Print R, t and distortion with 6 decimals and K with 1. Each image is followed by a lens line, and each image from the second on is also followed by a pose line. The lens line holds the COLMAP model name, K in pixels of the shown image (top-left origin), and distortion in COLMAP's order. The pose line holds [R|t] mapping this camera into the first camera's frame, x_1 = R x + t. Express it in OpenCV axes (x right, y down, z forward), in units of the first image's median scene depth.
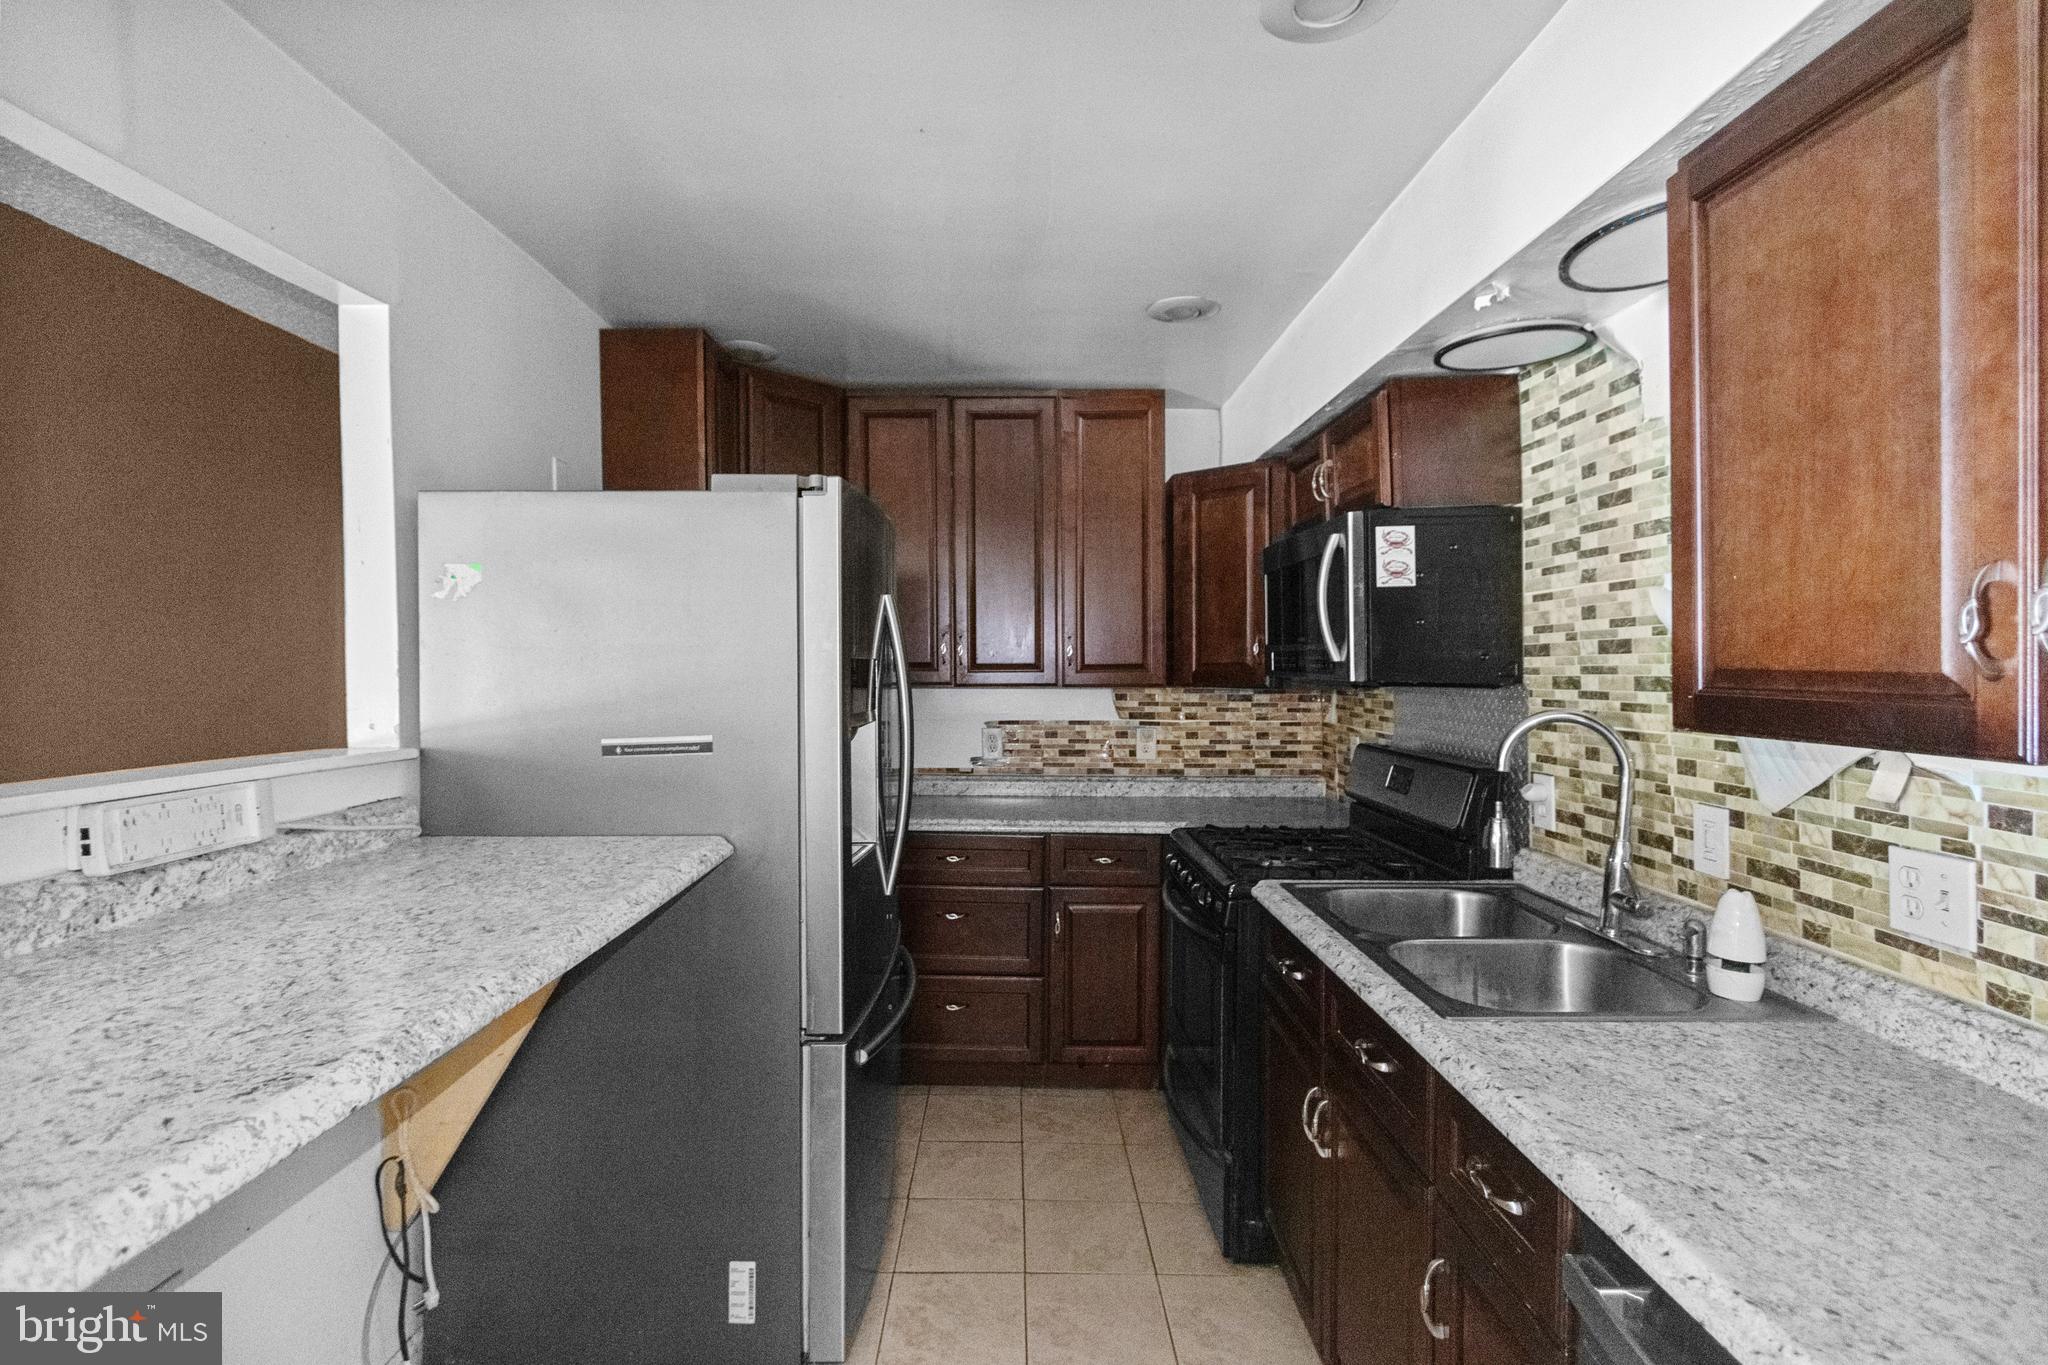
lens RADIAL K [[939.2, 0, 1017.6], [0, 939.2, 676.3], [0, 0, 1]] dist [-0.000088, -0.001023]
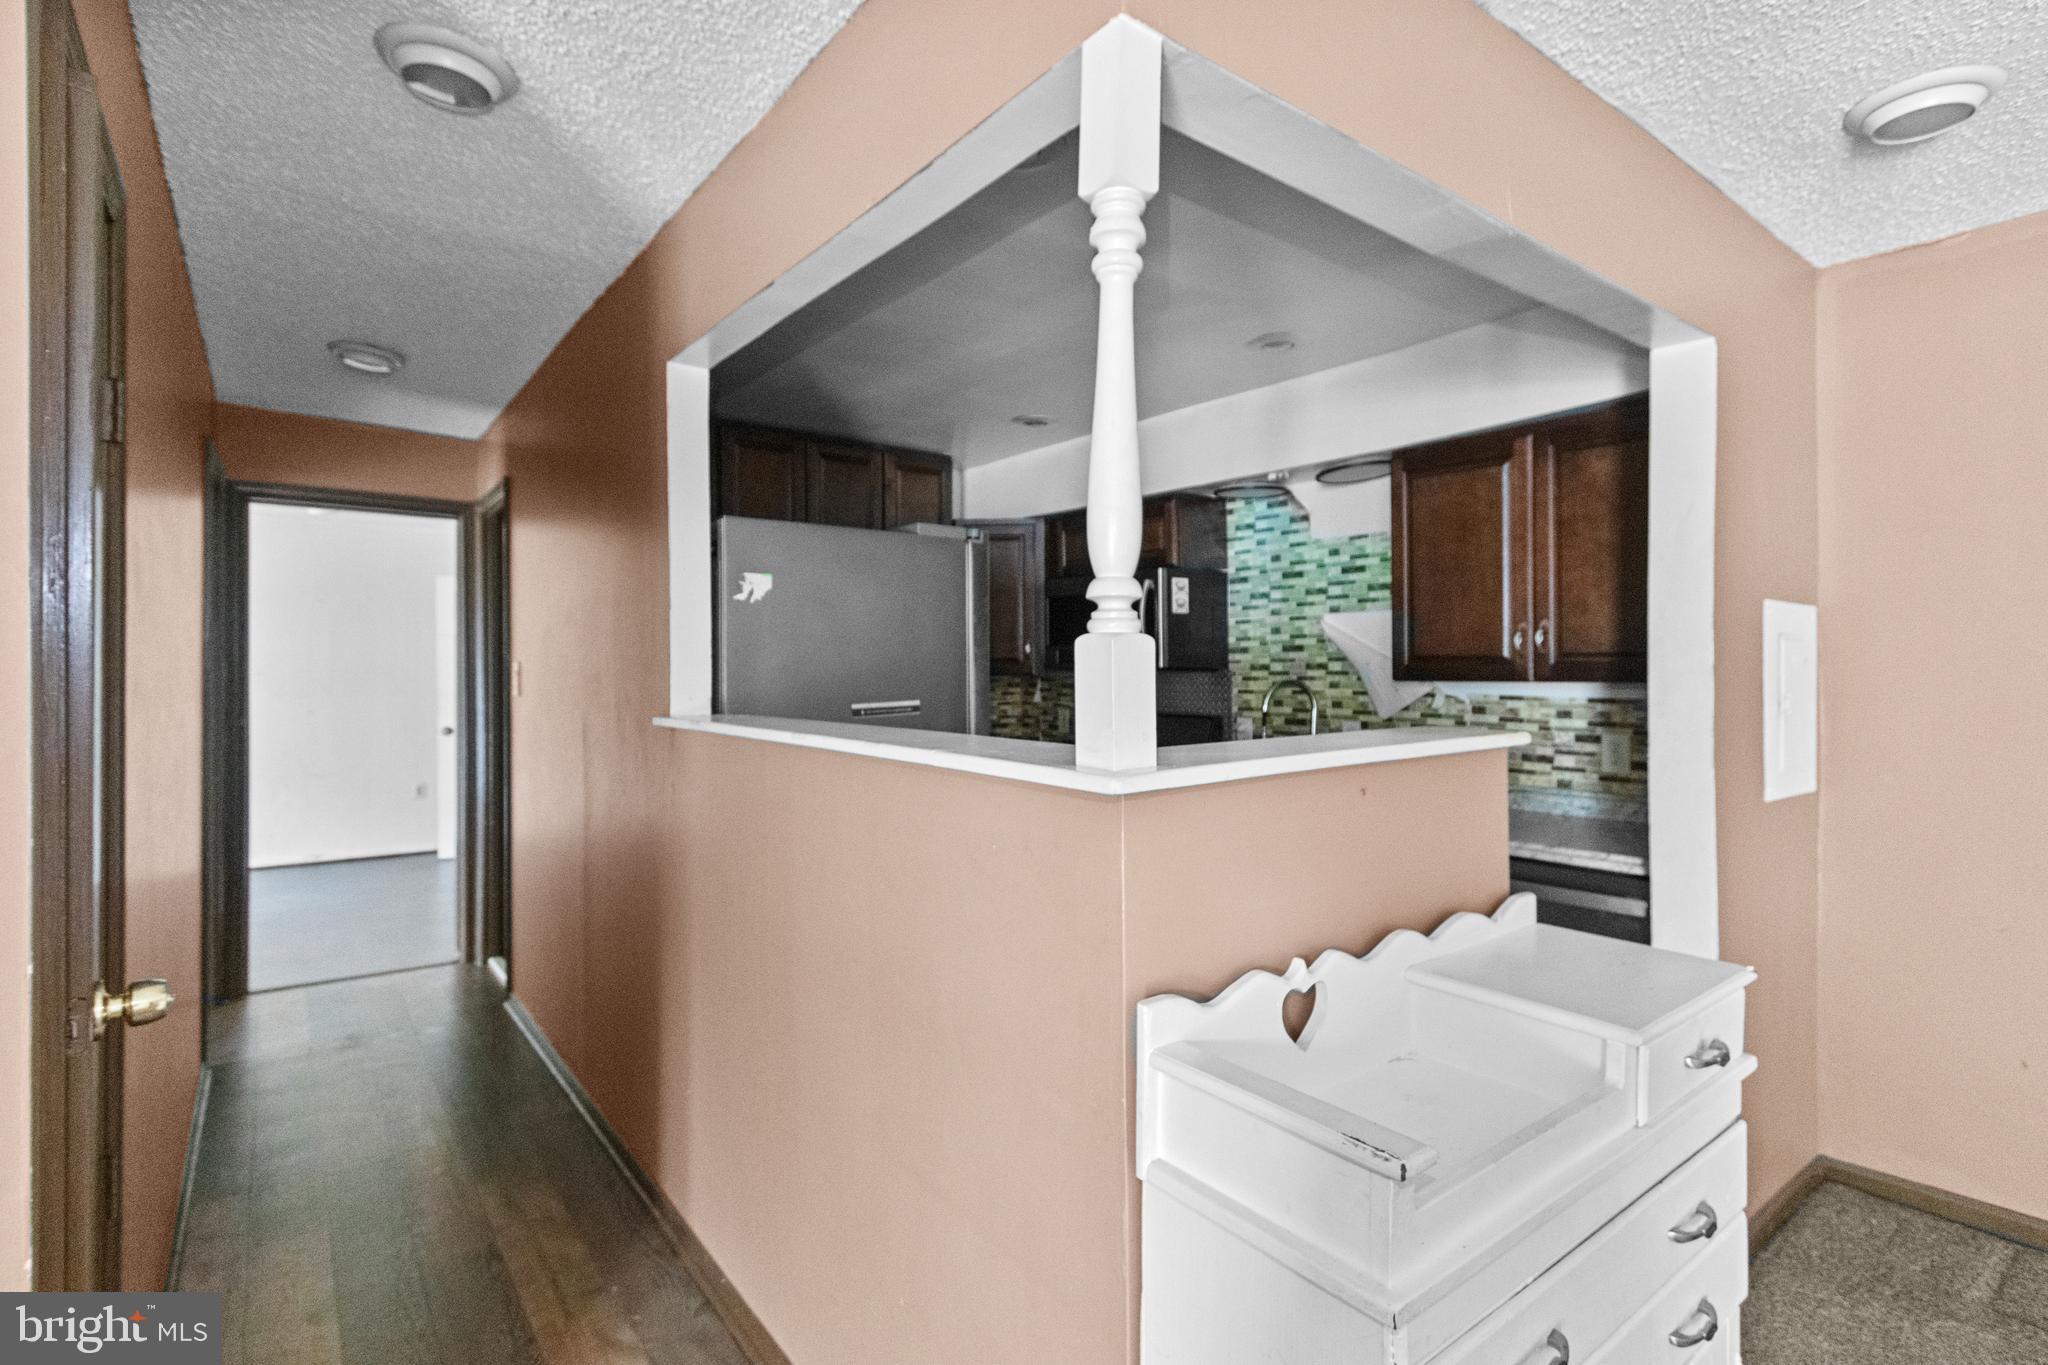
lens RADIAL K [[969.3, 0, 999.4], [0, 969.3, 672.8], [0, 0, 1]] dist [0.002417, 0.000246]
pose [[0.805434, -0.000873, 0.592684, -1.041426], [0.007204, 0.999939, -0.008316, 0.031361], [-0.592641, 0.010967, 0.805392, -0.279975]]
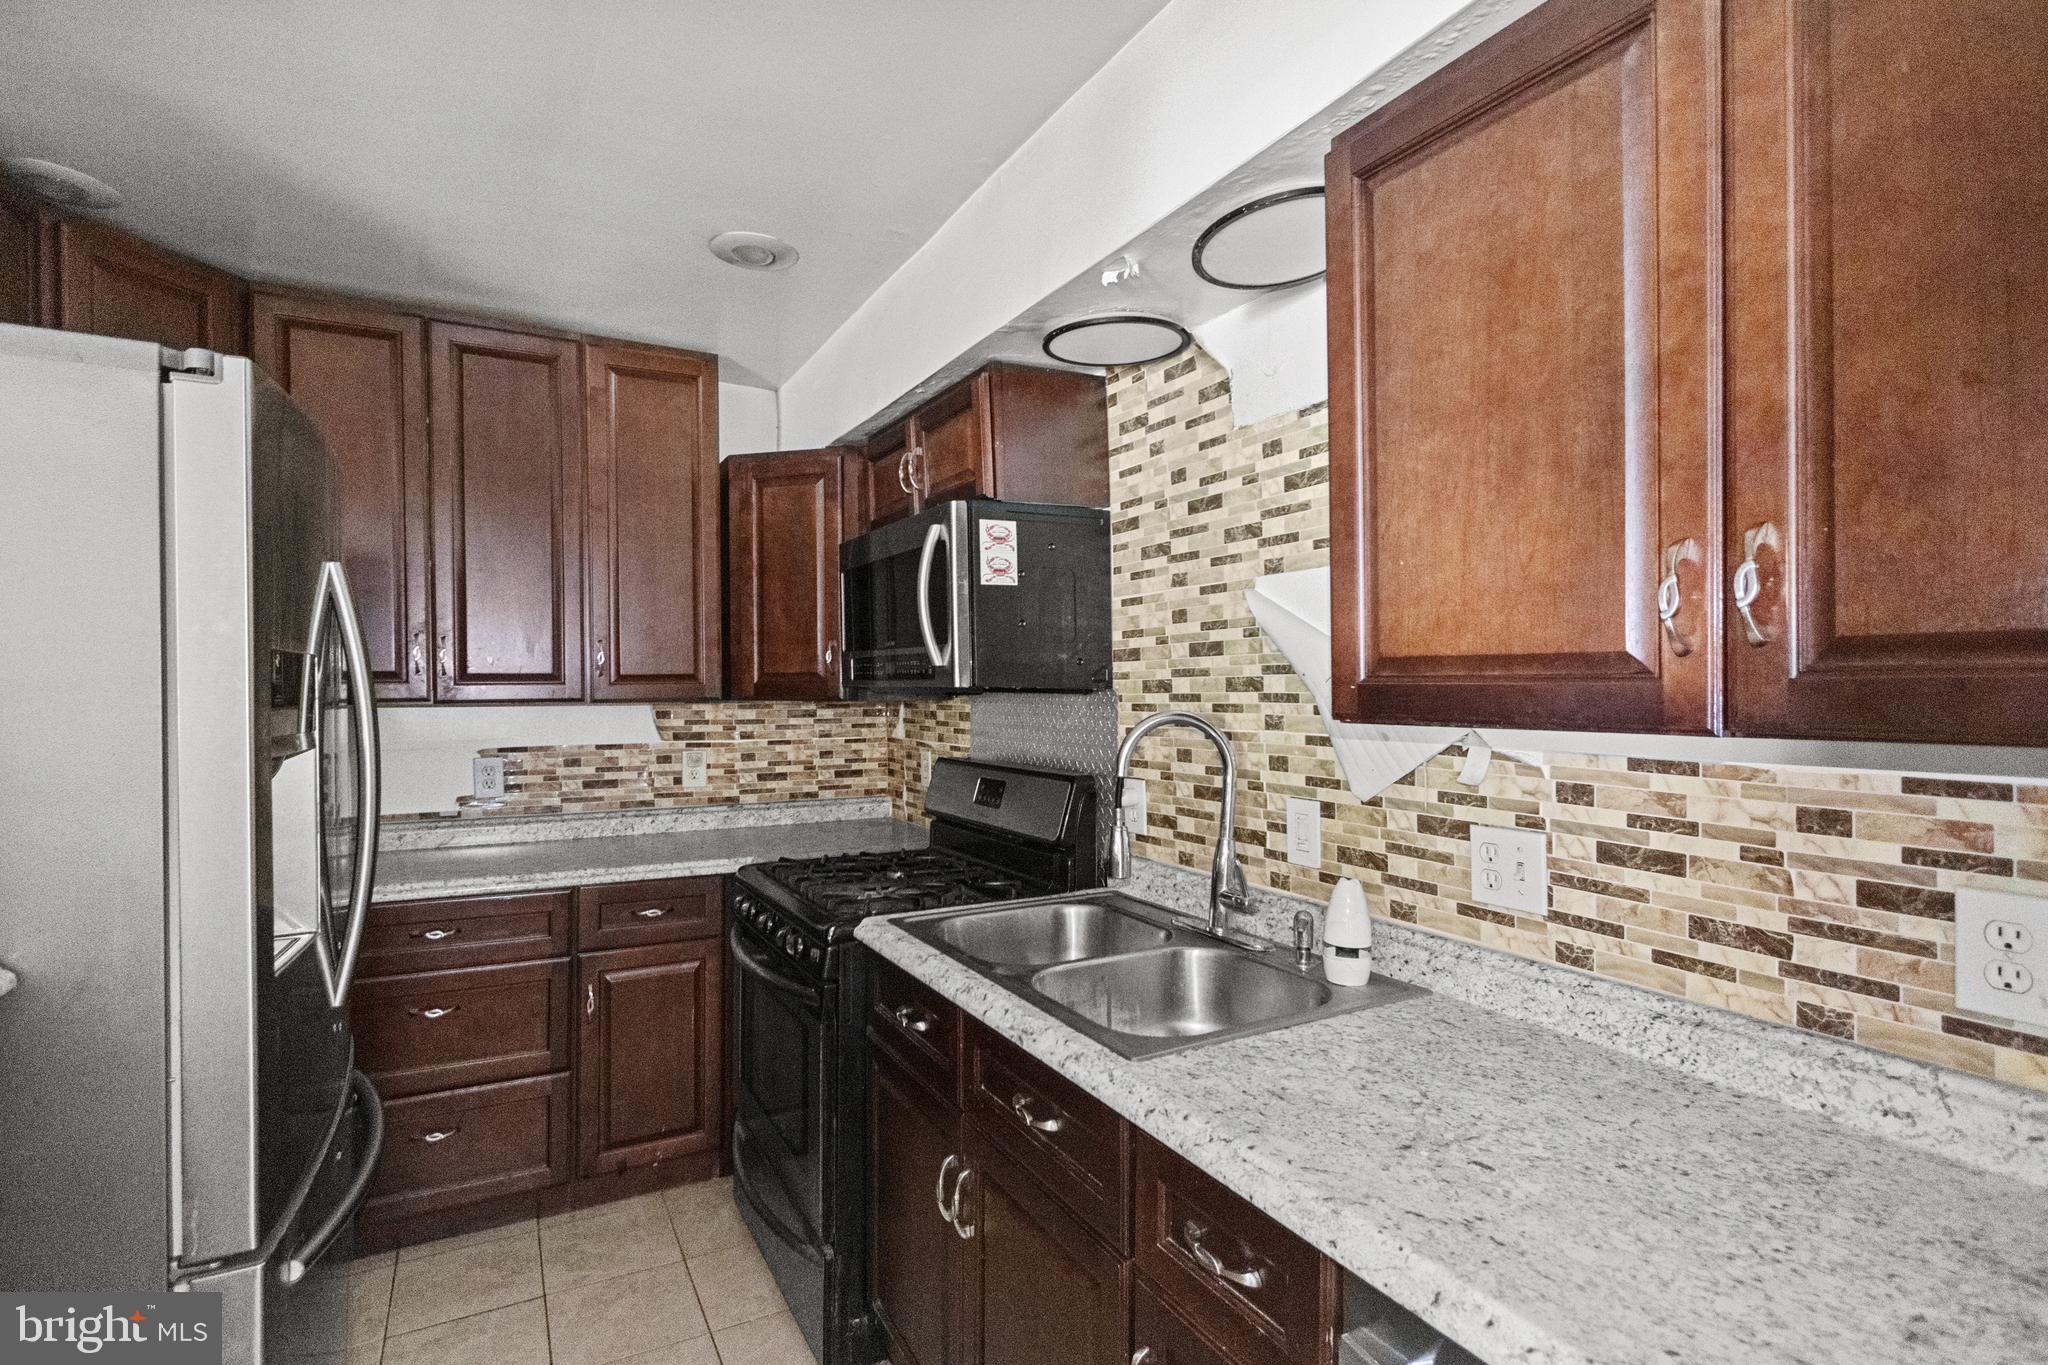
lens RADIAL K [[953.1, 0, 1008.7], [0, 953.1, 689.7], [0, 0, 1]] dist [0.006061, -0.001685]
pose [[0.880088, -0.005244, 0.474782, -0.042571], [0.010411, 0.999912, -0.008253, 0.017923], [-0.474697, 0.012207, 0.880065, 0.182004]]
